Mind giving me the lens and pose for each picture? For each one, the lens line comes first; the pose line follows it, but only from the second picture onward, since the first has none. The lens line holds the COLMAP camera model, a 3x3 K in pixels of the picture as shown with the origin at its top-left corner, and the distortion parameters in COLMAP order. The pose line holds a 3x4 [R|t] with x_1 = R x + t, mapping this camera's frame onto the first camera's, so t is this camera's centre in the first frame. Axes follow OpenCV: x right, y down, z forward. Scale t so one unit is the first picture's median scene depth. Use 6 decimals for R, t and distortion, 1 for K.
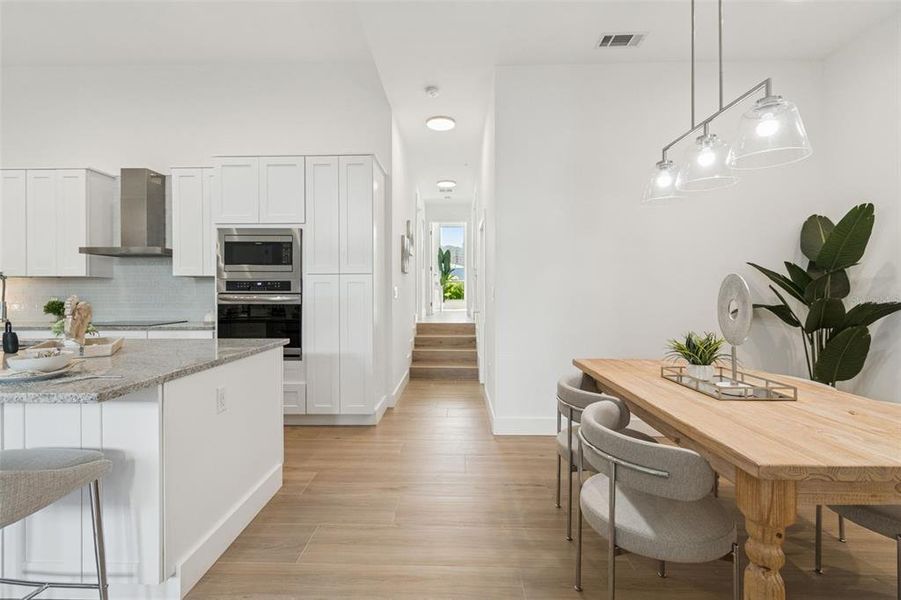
lens RADIAL K [[400.7, 0, 444.5], [0, 400.7, 291.8], [0, 0, 1]] dist [0.001489, -0.000091]
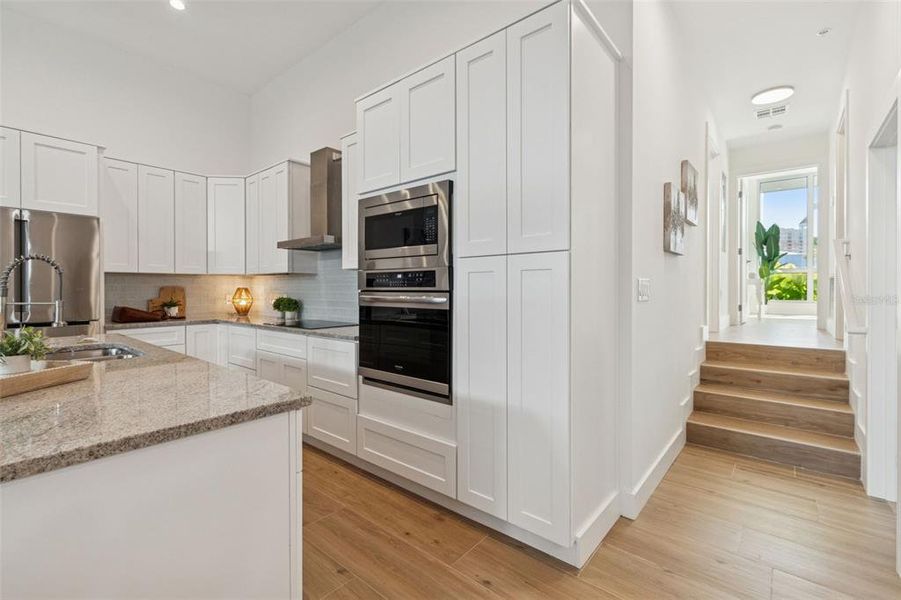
lens RADIAL K [[400.7, 0, 444.5], [0, 400.7, 291.8], [0, 0, 1]] dist [0.001489, -0.000091]
pose [[0.778141, 0.005020, -0.628070, 0.002633], [0.000510, 0.999963, 0.008625, -0.000427], [0.628090, -0.007032, 0.778109, 0.502396]]
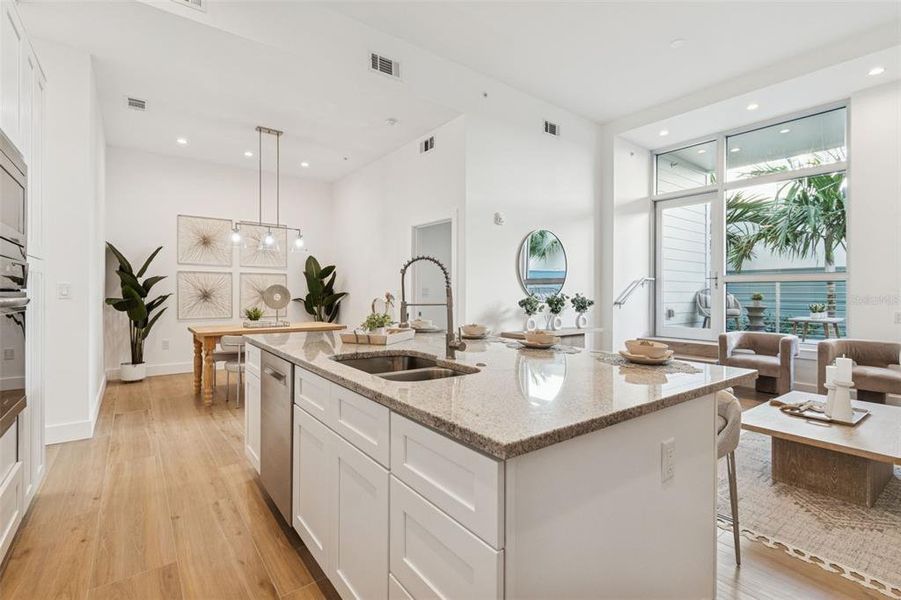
lens RADIAL K [[416.7, 0, 446.6], [0, 416.7, 291.2], [0, 0, 1]] dist [0.000492, -0.000192]
pose [[-0.624278, -0.000102, 0.781202, -1.048659], [-0.006090, 0.999970, -0.004736, 0.003680], [-0.781179, -0.007714, -0.624260, 0.845661]]
